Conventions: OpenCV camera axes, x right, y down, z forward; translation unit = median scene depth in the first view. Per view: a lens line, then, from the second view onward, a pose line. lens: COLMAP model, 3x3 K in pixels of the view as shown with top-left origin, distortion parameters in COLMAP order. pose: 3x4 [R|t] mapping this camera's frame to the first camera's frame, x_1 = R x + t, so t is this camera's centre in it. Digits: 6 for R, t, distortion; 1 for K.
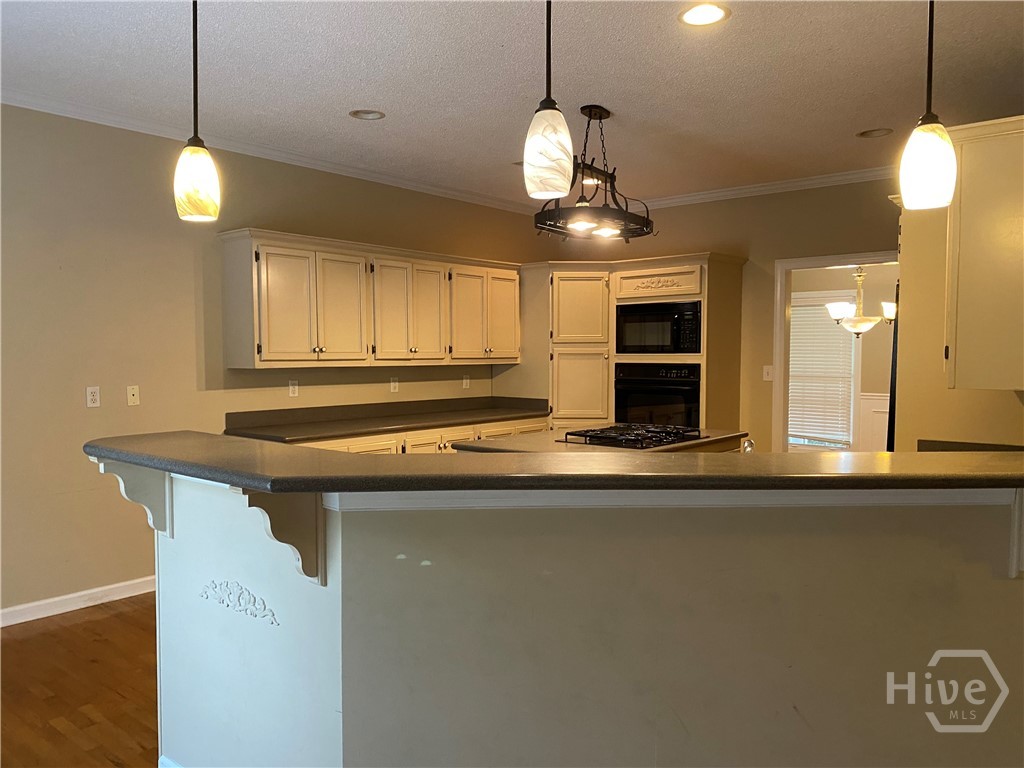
lens RADIAL K [[783.5, 0, 512.0], [0, 783.5, 384.0], [0, 0, 1]] dist [0.067431, -0.070528]
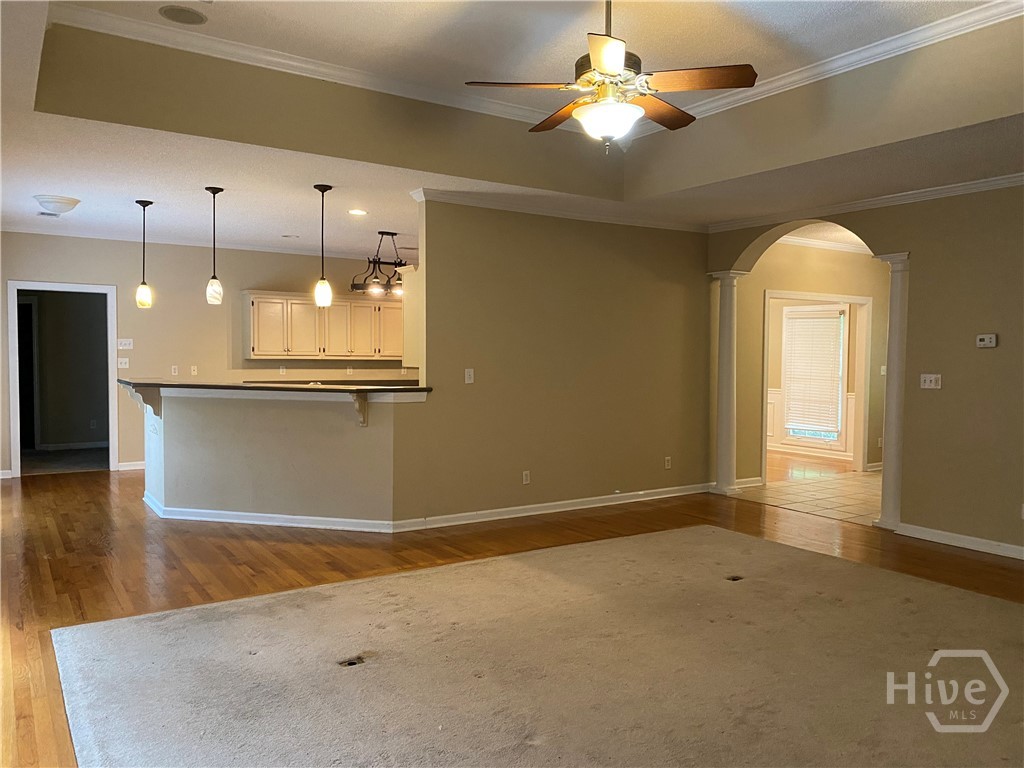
lens RADIAL K [[783.5, 0, 512.0], [0, 783.5, 384.0], [0, 0, 1]] dist [0.067431, -0.070528]
pose [[0.961611, 0.023904, -0.273373, 0.825633], [-0.024874, 0.999691, -0.000082, 0.026853], [0.273287, 0.006879, 0.961908, -0.717530]]
